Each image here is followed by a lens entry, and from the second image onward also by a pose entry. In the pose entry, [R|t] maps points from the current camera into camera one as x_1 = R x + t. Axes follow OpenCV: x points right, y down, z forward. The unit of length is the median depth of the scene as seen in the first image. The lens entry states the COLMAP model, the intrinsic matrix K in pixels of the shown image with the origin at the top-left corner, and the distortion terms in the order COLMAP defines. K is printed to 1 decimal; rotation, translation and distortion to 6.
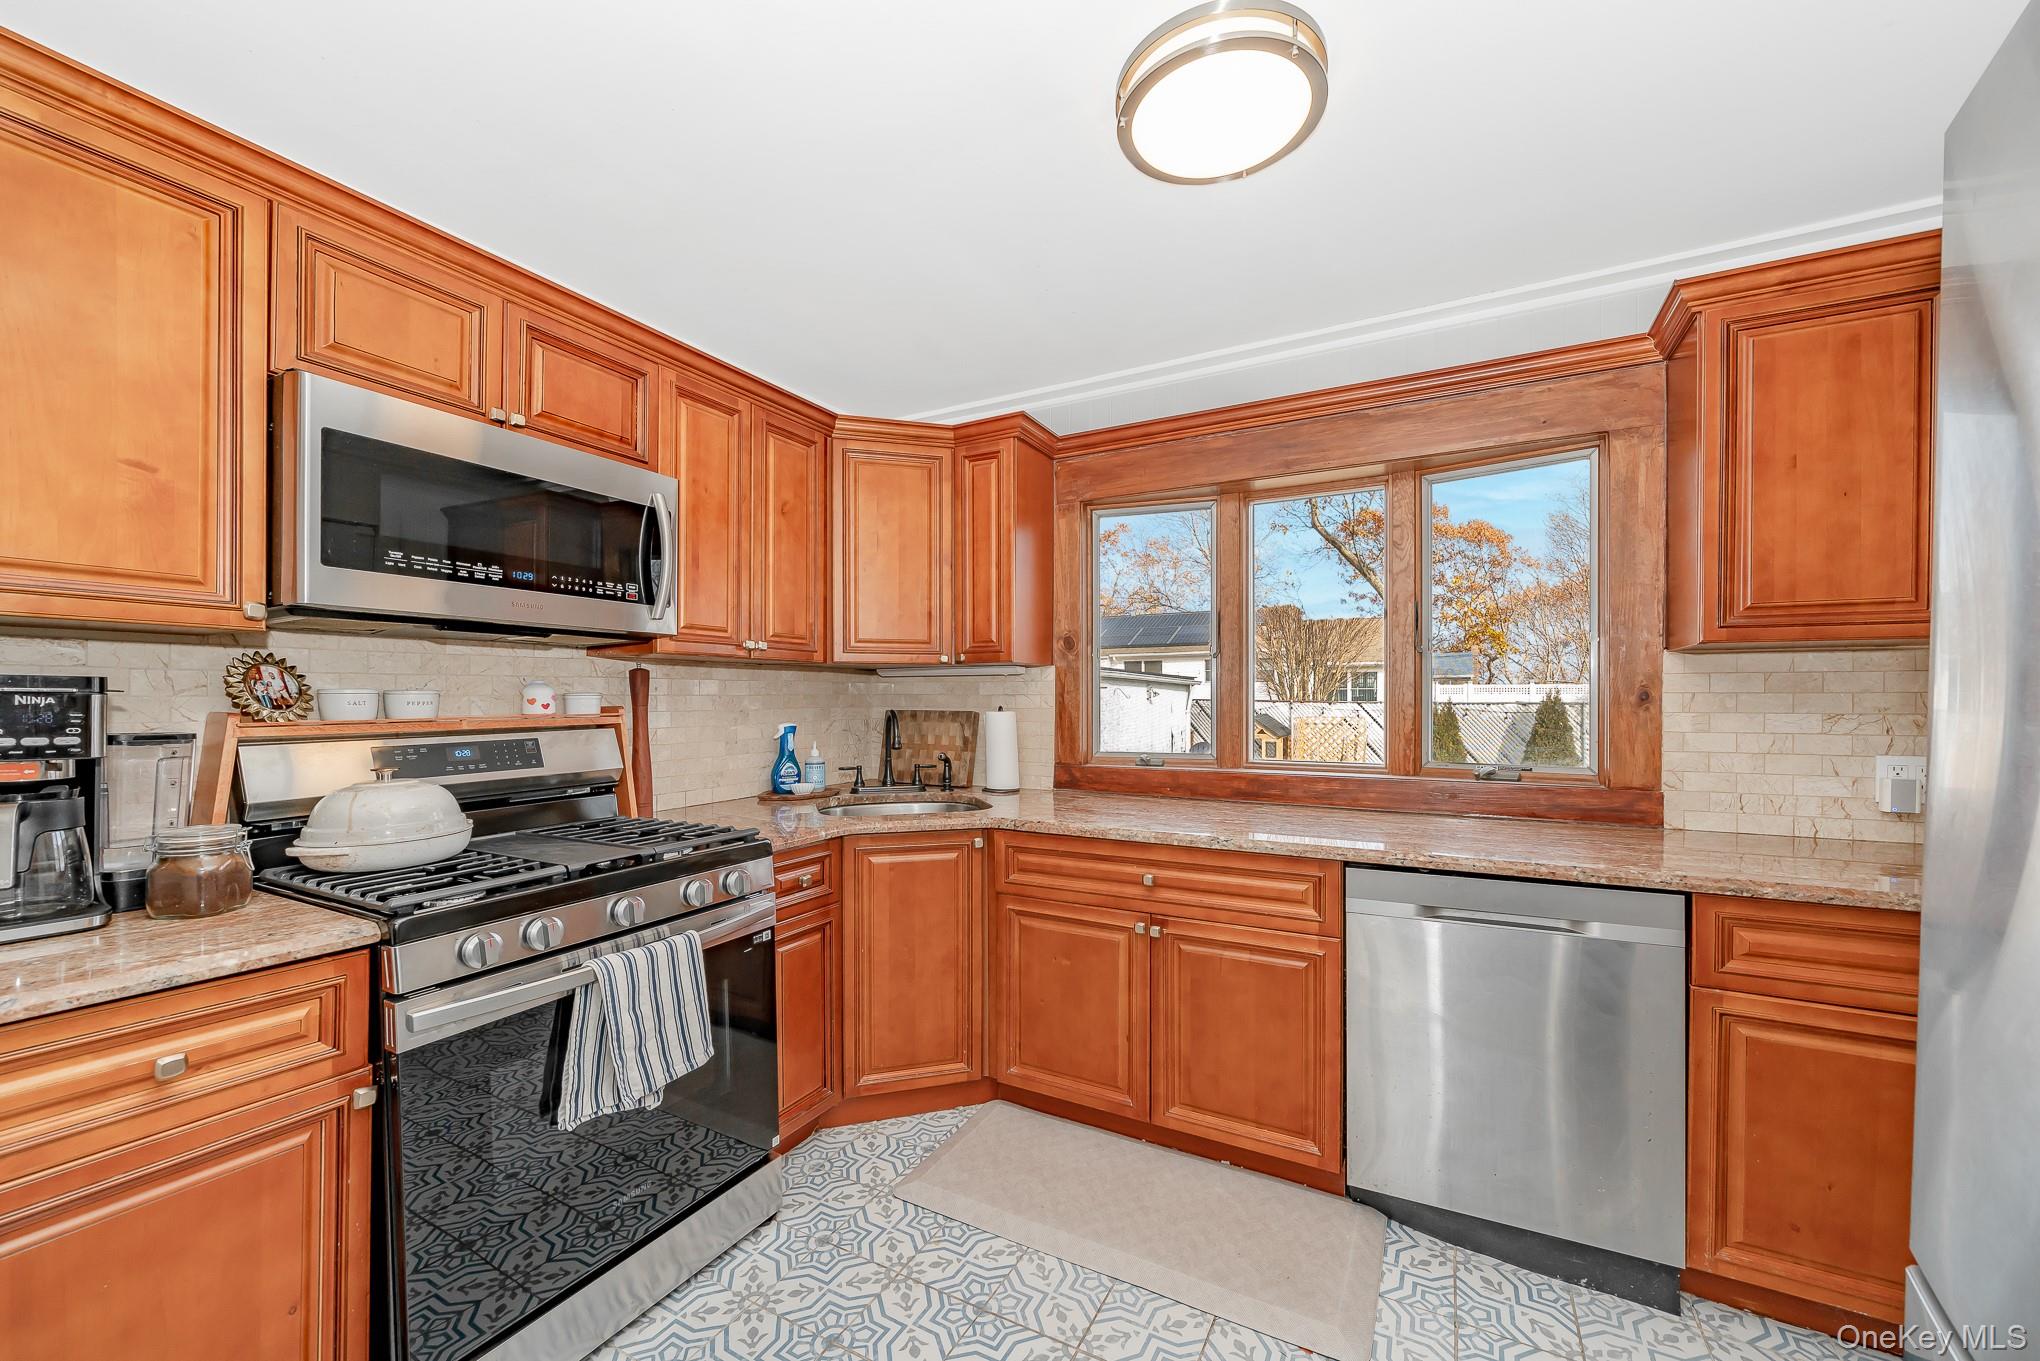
lens RADIAL K [[830.9, 0, 1011.1], [0, 830.9, 704.8], [0, 0, 1]] dist [0.001233, 0.000033]
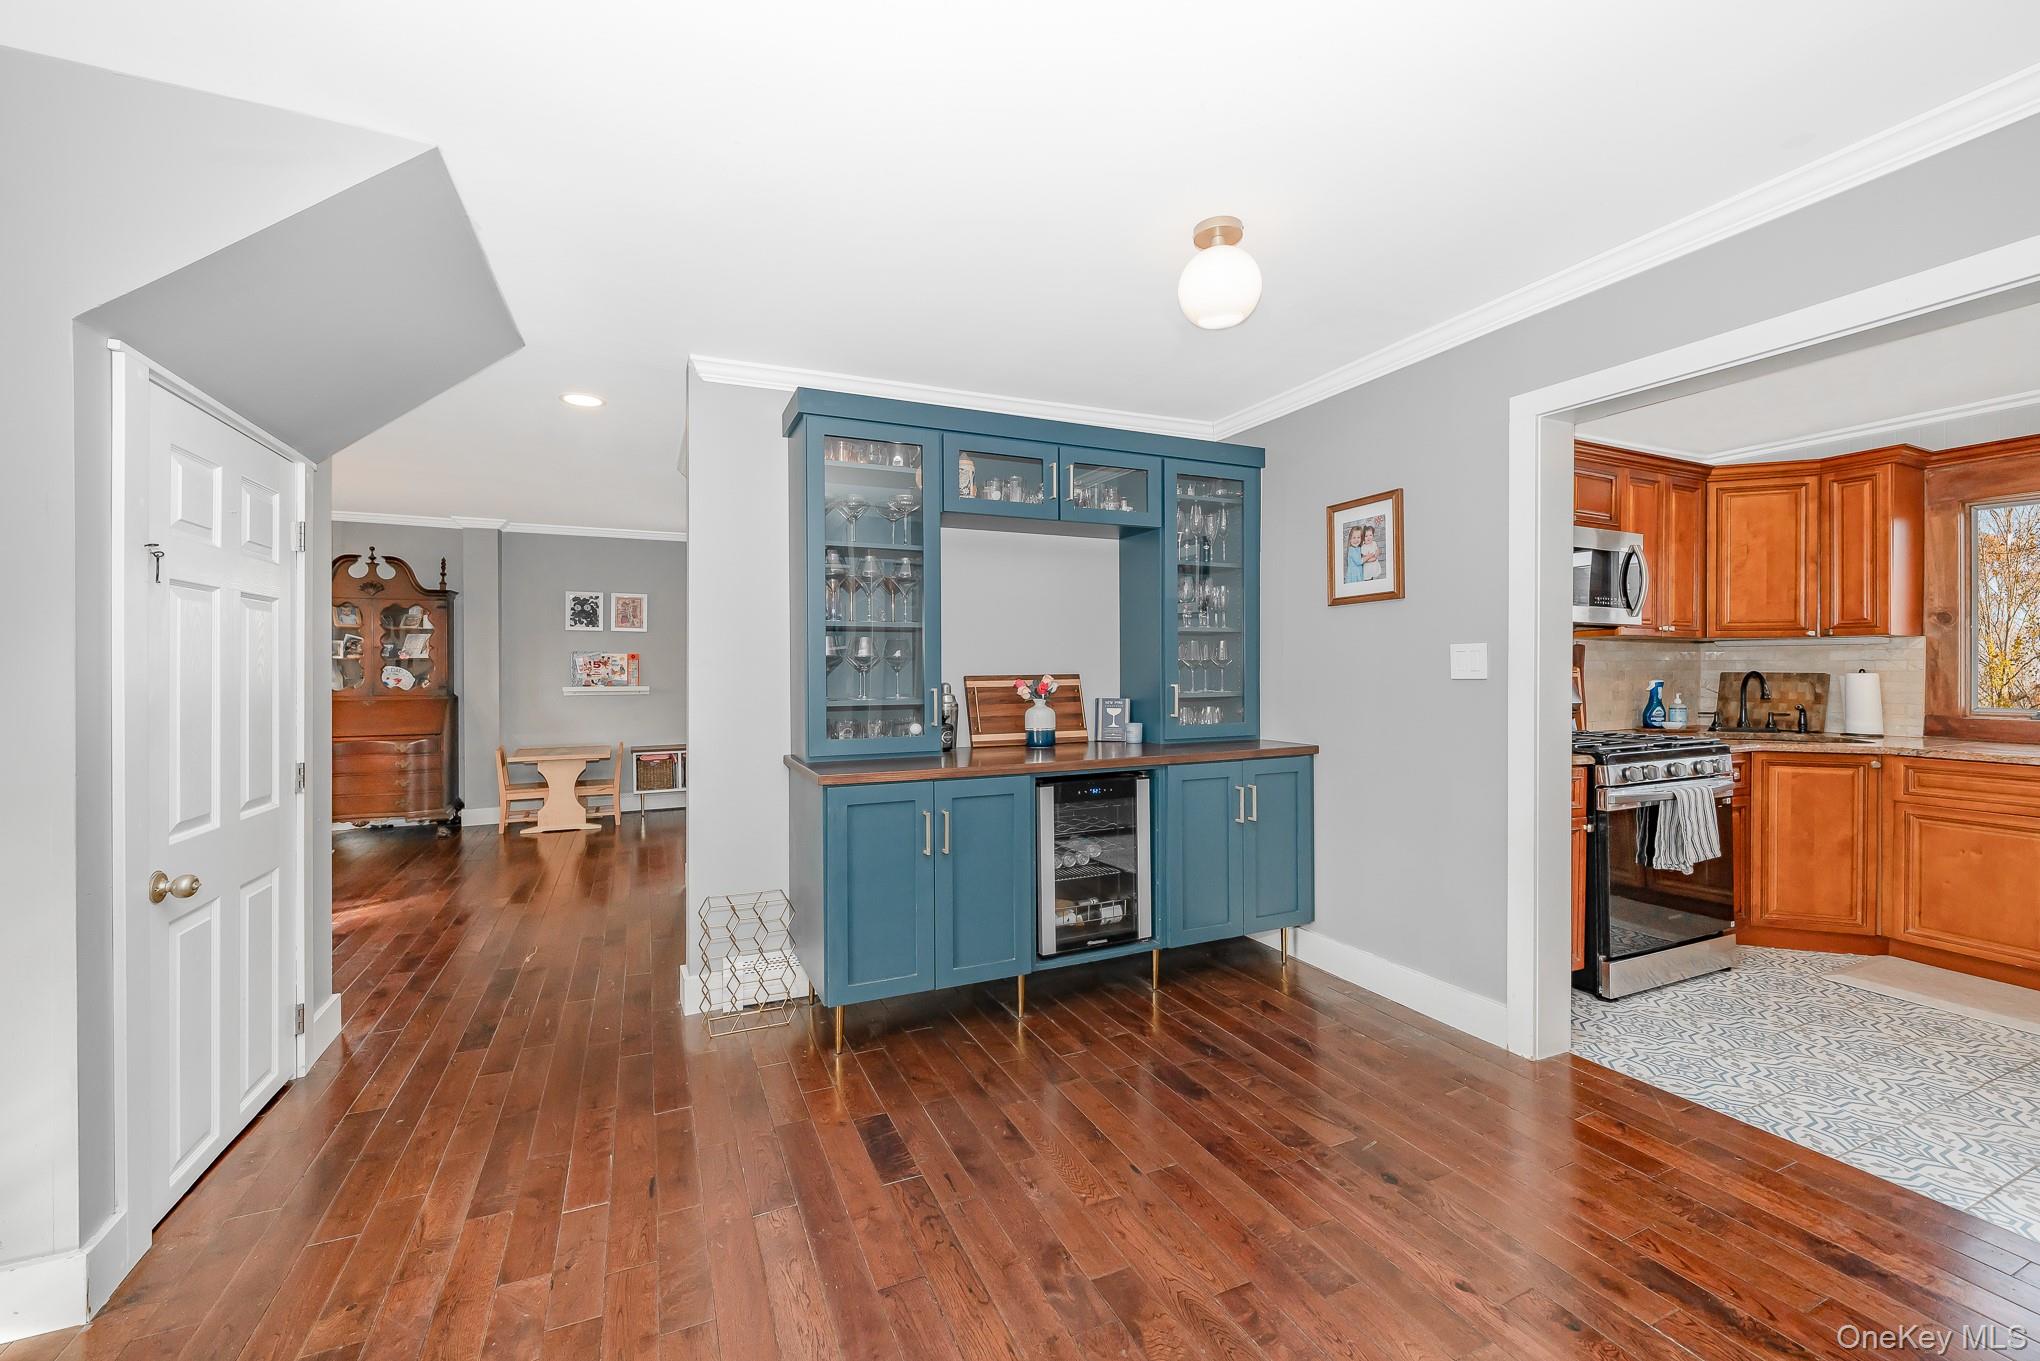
lens RADIAL K [[796.4, 0, 1023.2], [0, 796.4, 672.1], [0, 0, 1]] dist [0.000347, -0.000006]
pose [[0.789349, 0.003917, -0.613933, -0.360425], [-0.007123, 0.999971, -0.002777, 0.024943], [0.613904, 0.006565, 0.789354, -0.977193]]
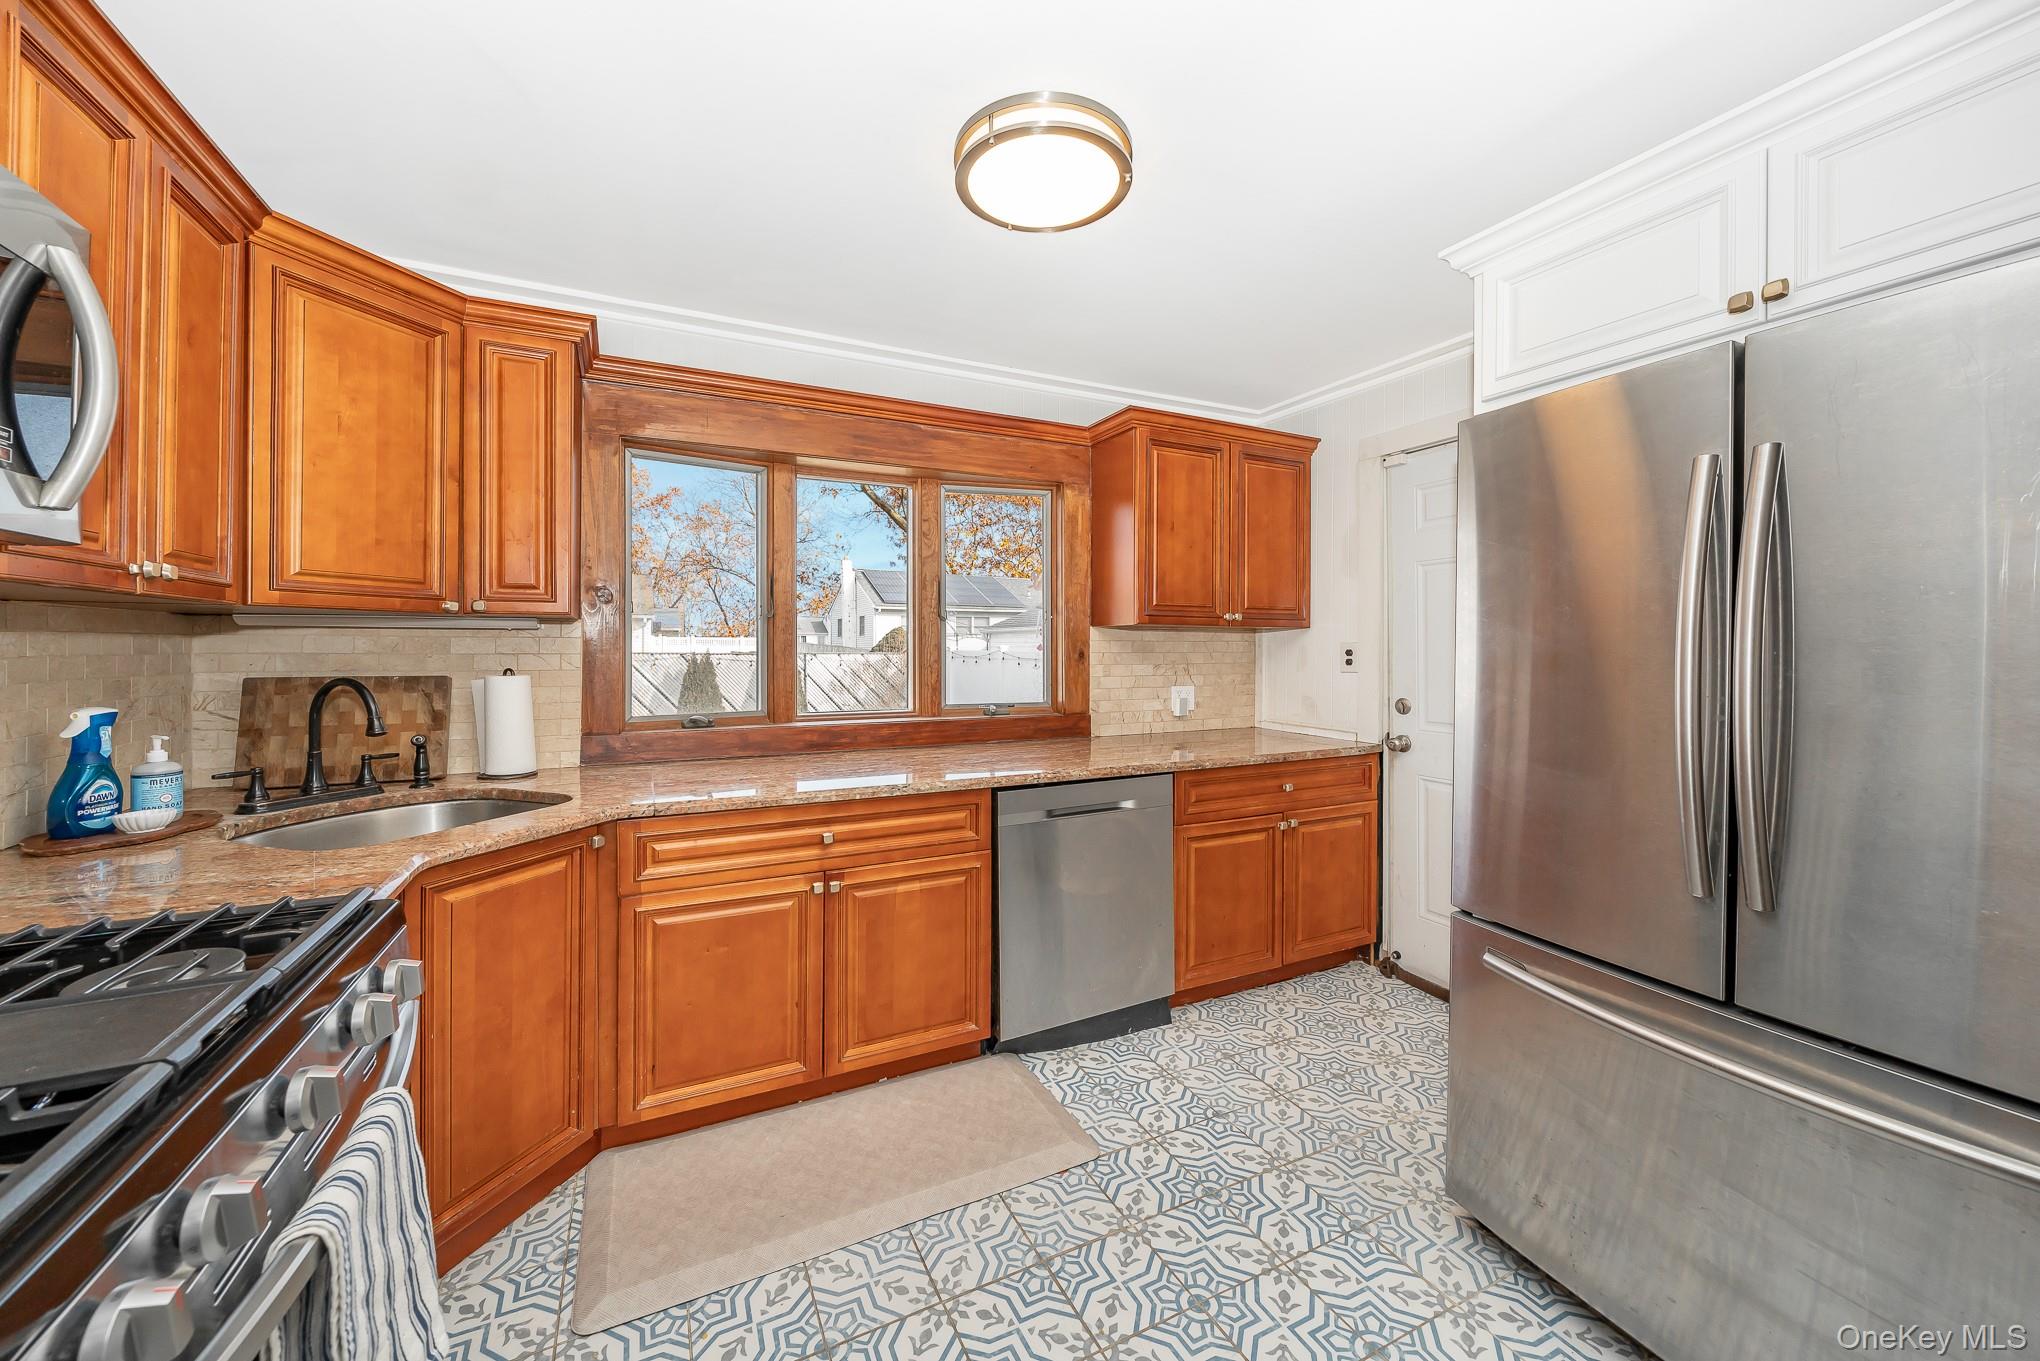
lens RADIAL K [[732.5, 0, 1022.1], [0, 732.5, 646.8], [0, 0, 1]] dist [-0.001179, -0.000125]
pose [[0.570104, 0.002126, 0.821570, -0.396293], [0.006476, 0.999954, -0.007082, -0.014504], [-0.821547, 0.009359, 0.570064, 0.262940]]
